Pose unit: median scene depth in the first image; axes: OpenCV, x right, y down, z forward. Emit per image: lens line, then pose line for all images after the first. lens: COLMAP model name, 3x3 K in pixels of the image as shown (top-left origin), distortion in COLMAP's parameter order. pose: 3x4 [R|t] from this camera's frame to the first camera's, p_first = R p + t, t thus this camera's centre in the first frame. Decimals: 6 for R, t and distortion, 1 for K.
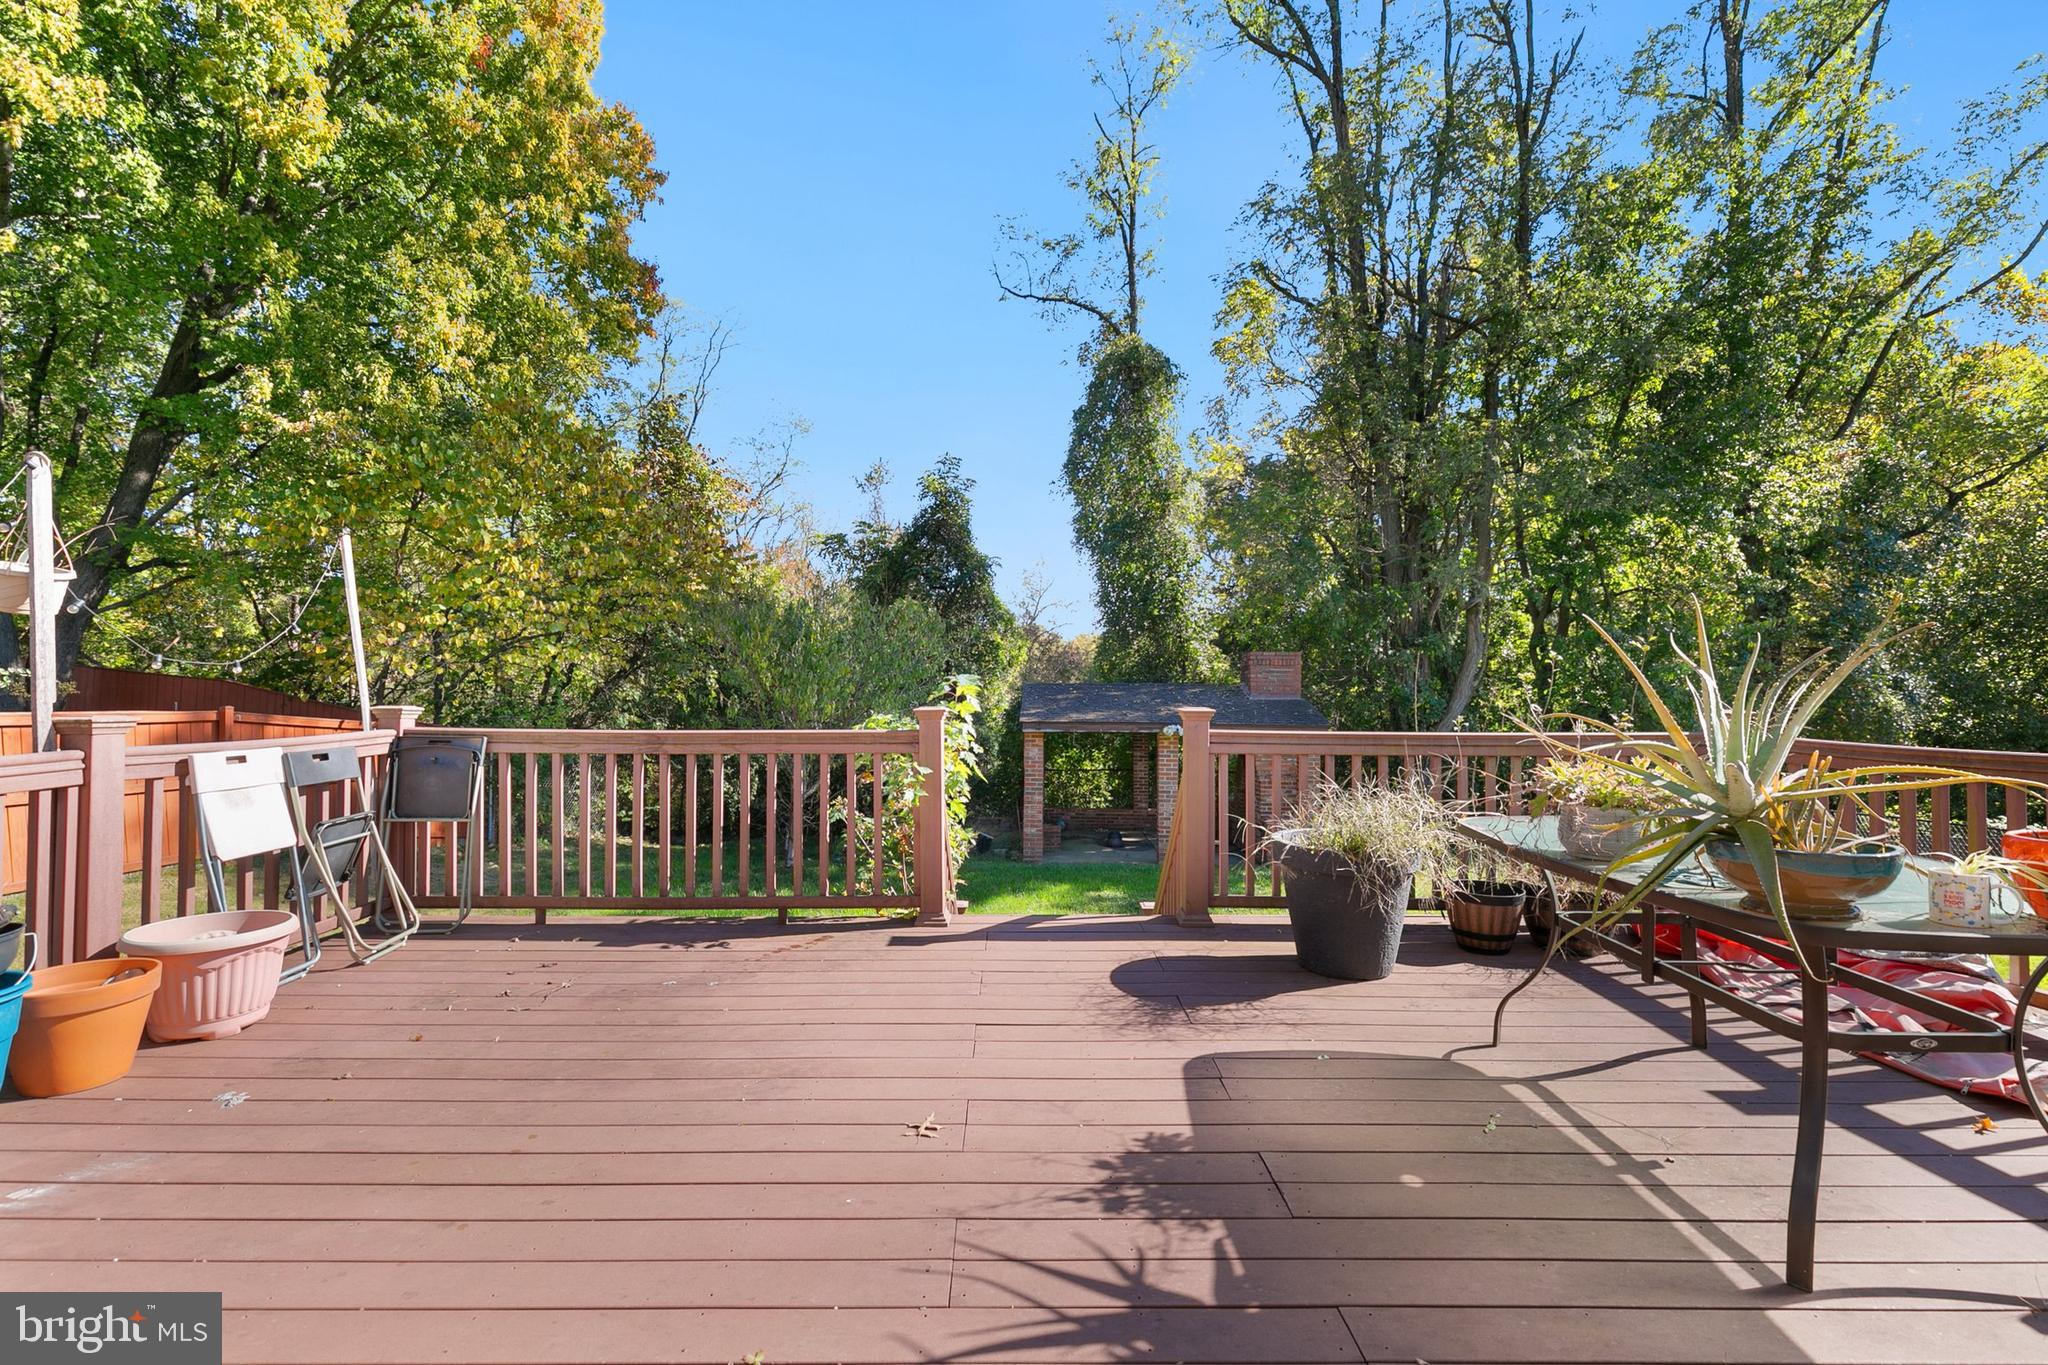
lens RADIAL K [[925.8, 0, 1020.3], [0, 925.8, 684.1], [0, 0, 1]] dist [0.008490, -0.001085]
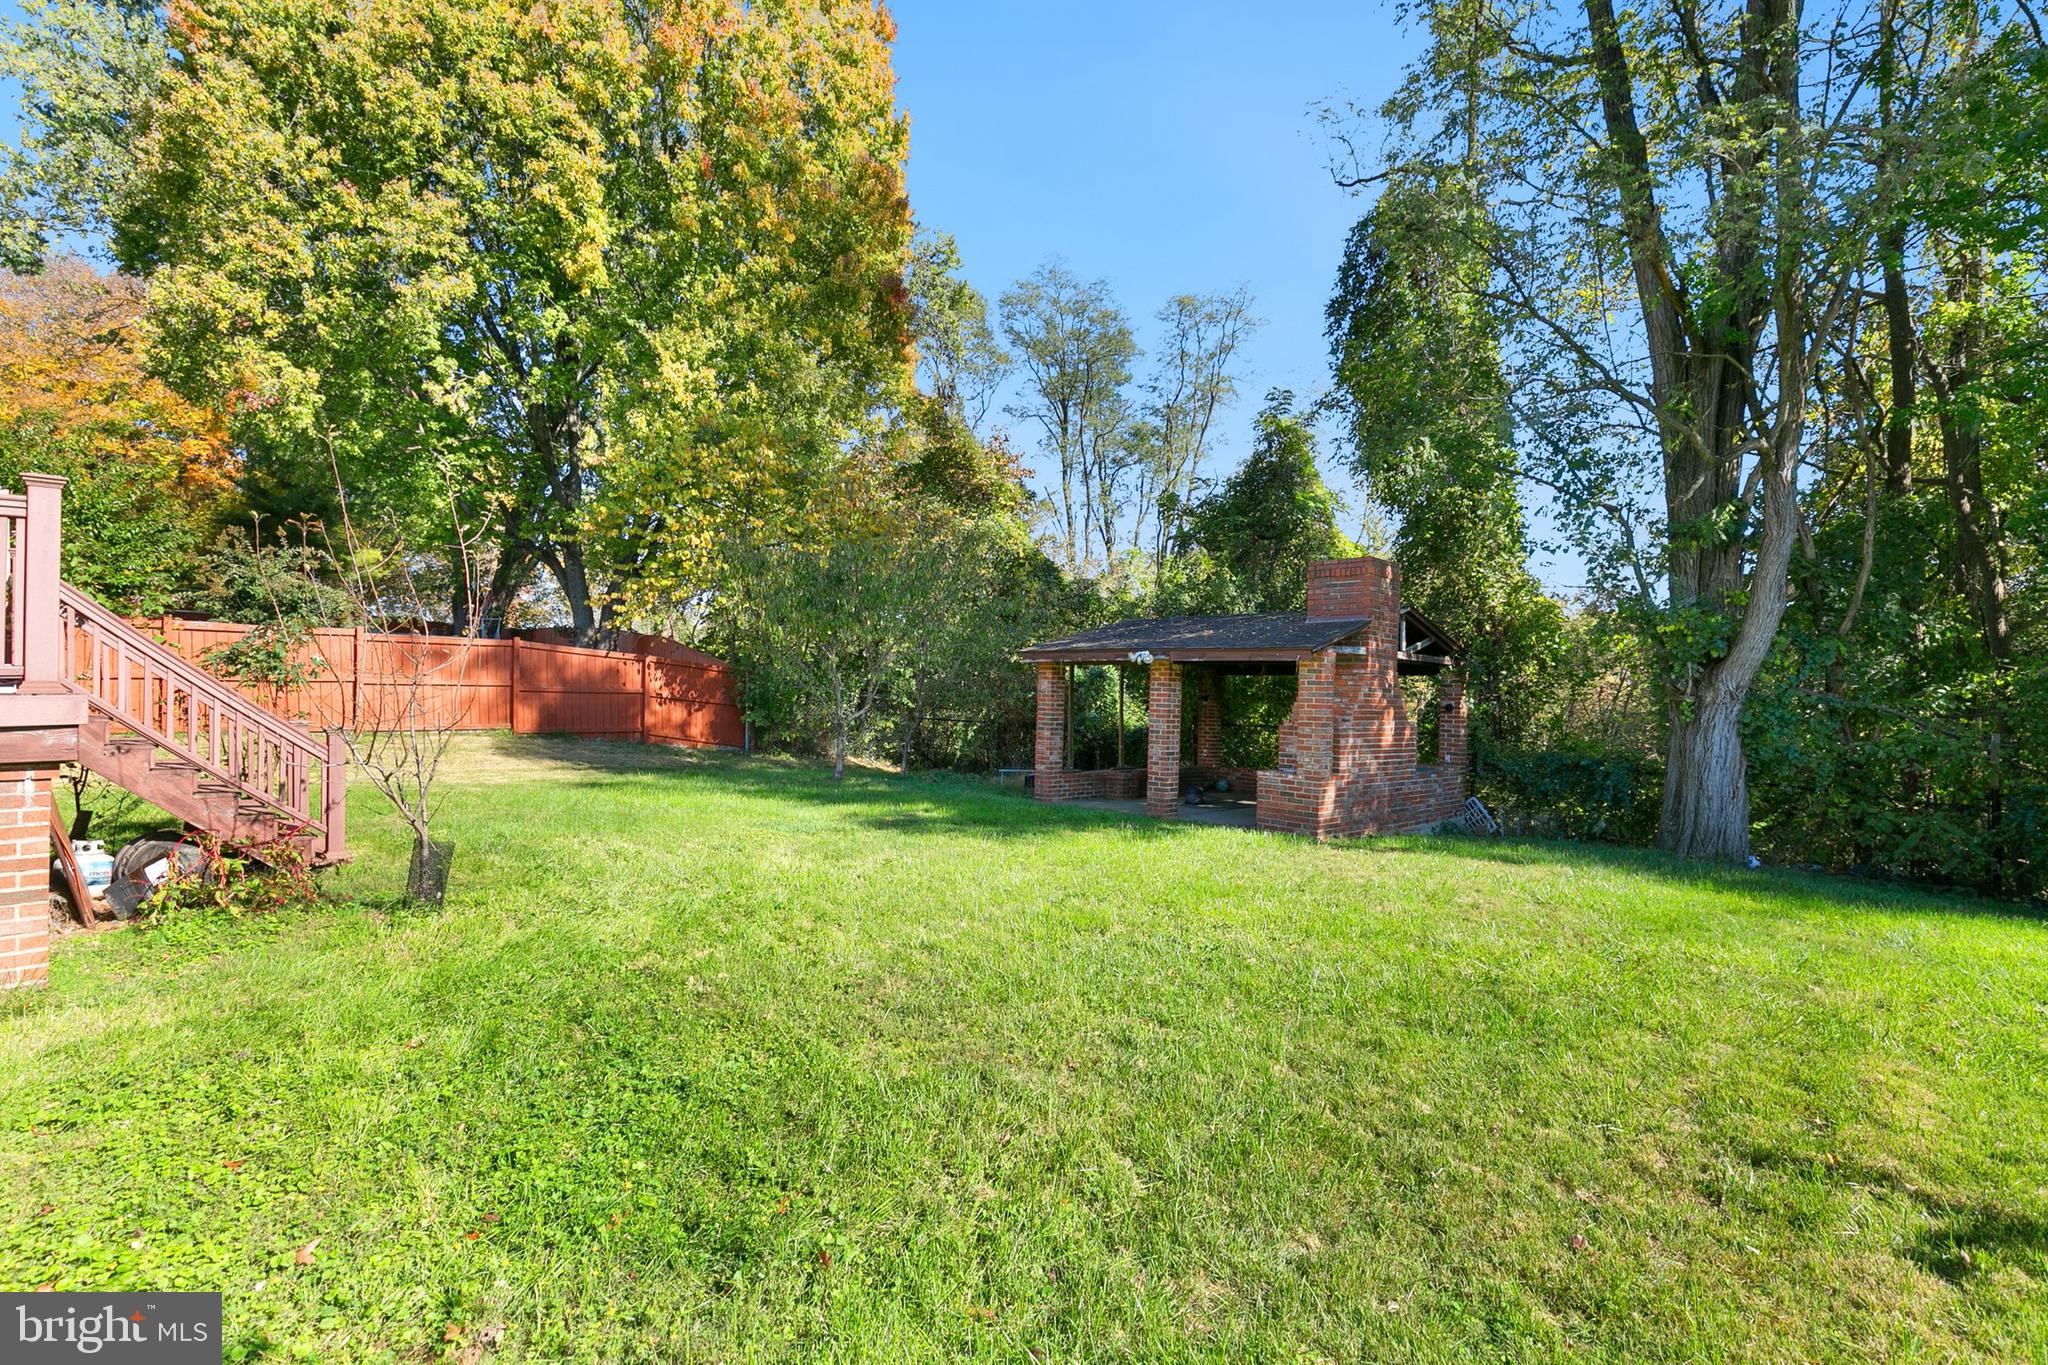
lens RADIAL K [[925.8, 0, 1020.3], [0, 925.8, 684.1], [0, 0, 1]] dist [0.008490, -0.001085]
pose [[0.733616, 0.004674, -0.679548, 0.589760], [-0.004040, 0.999989, 0.002517, 0.064707], [0.679552, 0.000899, 0.733626, 0.268591]]
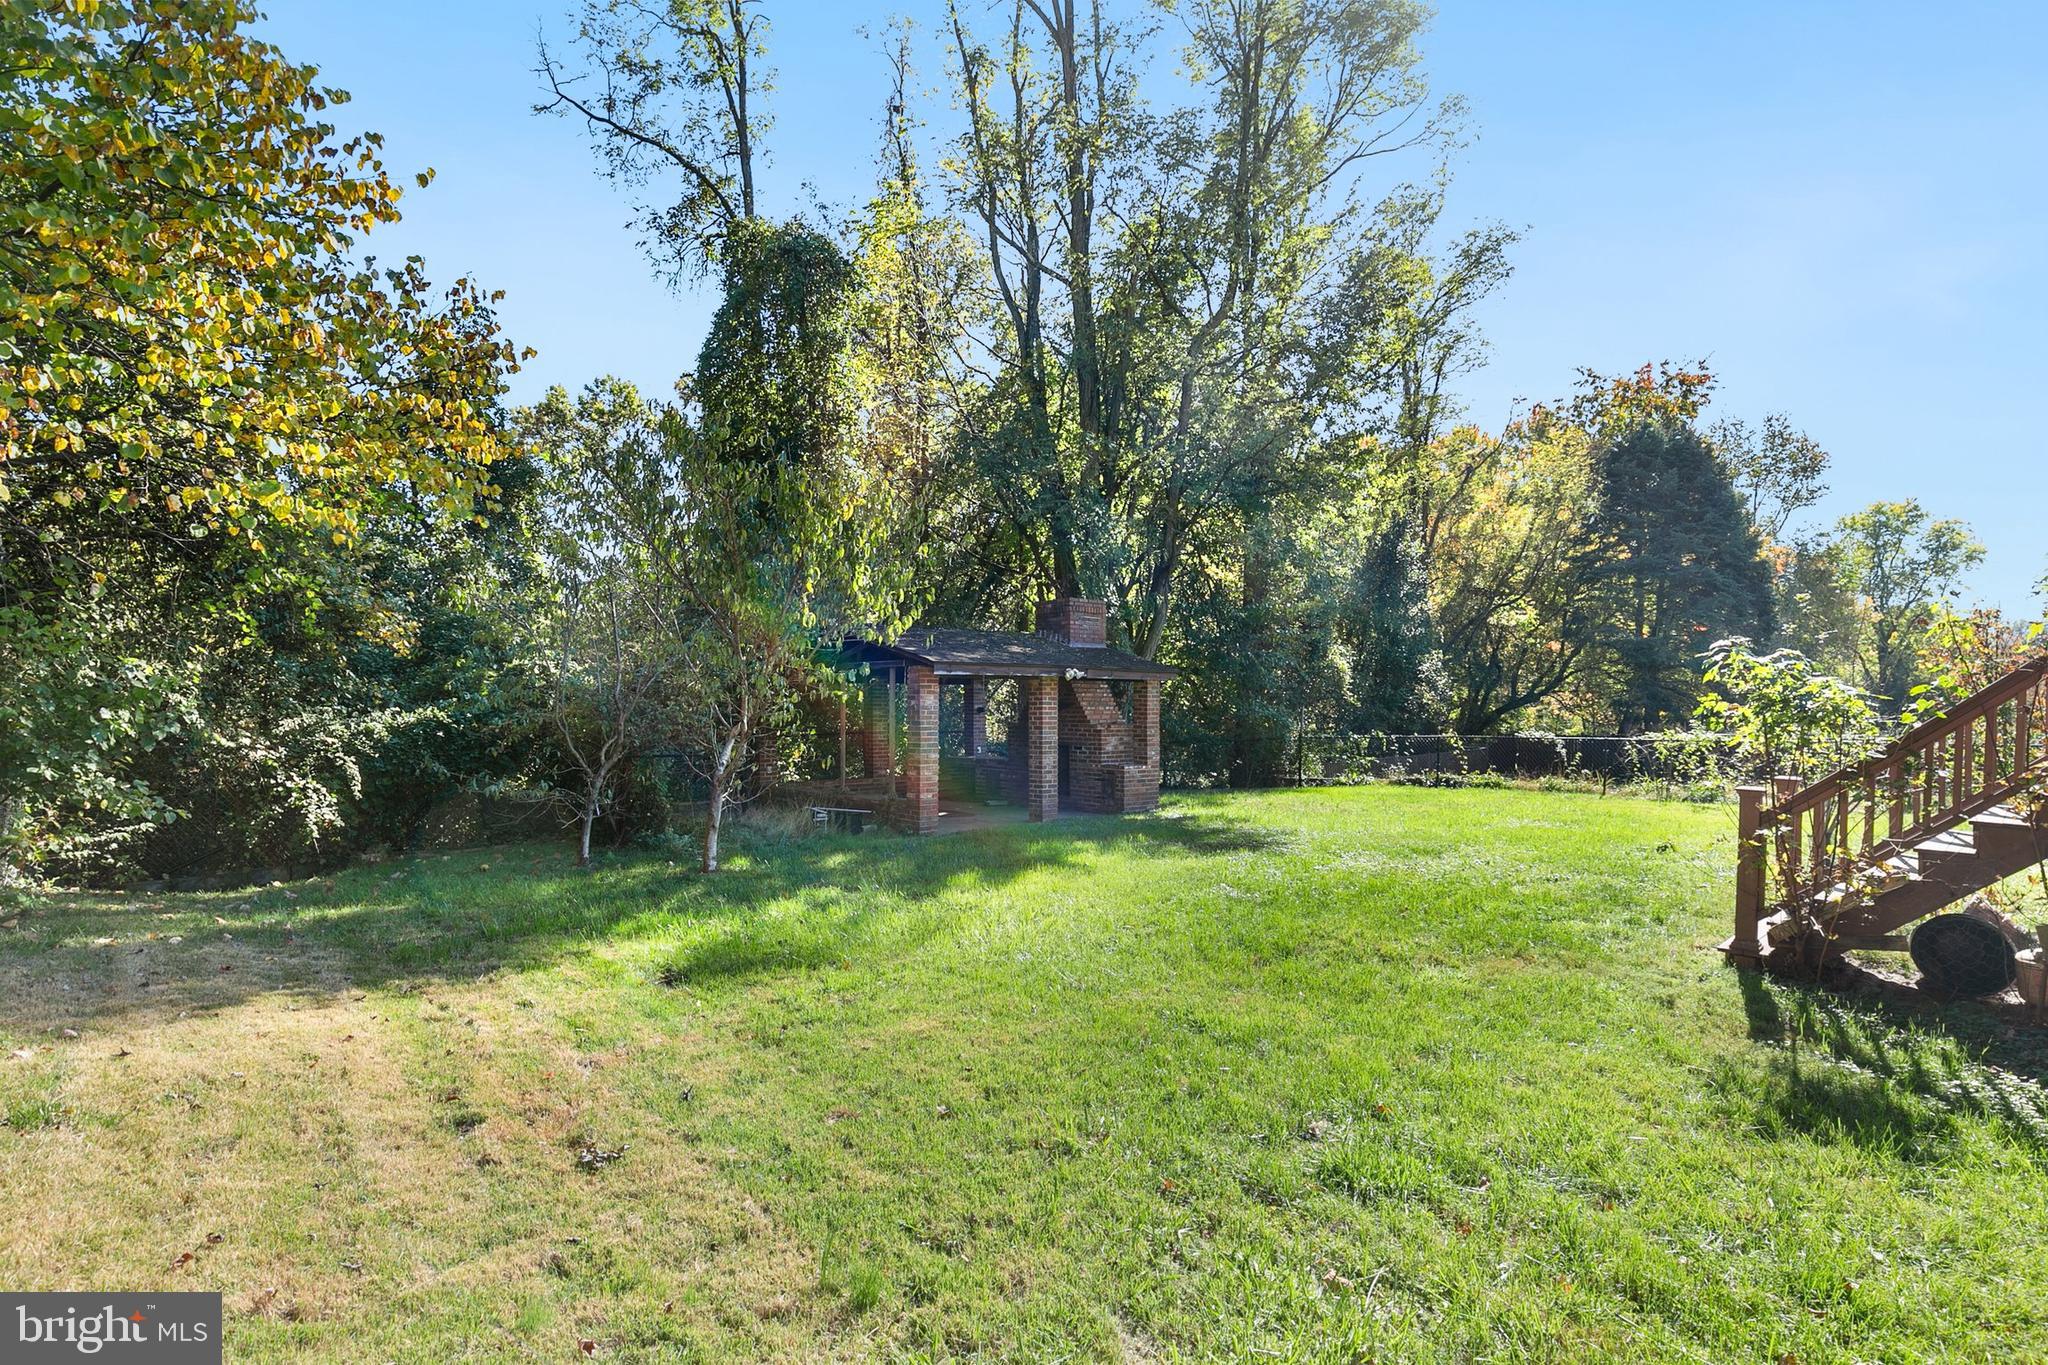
lens RADIAL K [[1002.5, 0, 1024.0], [0, 1002.5, 682.5], [0, 0, 1]] dist [-0.001428, -0.000108]
pose [[0.717165, 0.005482, 0.696882, -0.497665], [-0.009232, 0.999956, 0.001634, 0.051456], [-0.696842, -0.007605, 0.717184, 0.285135]]
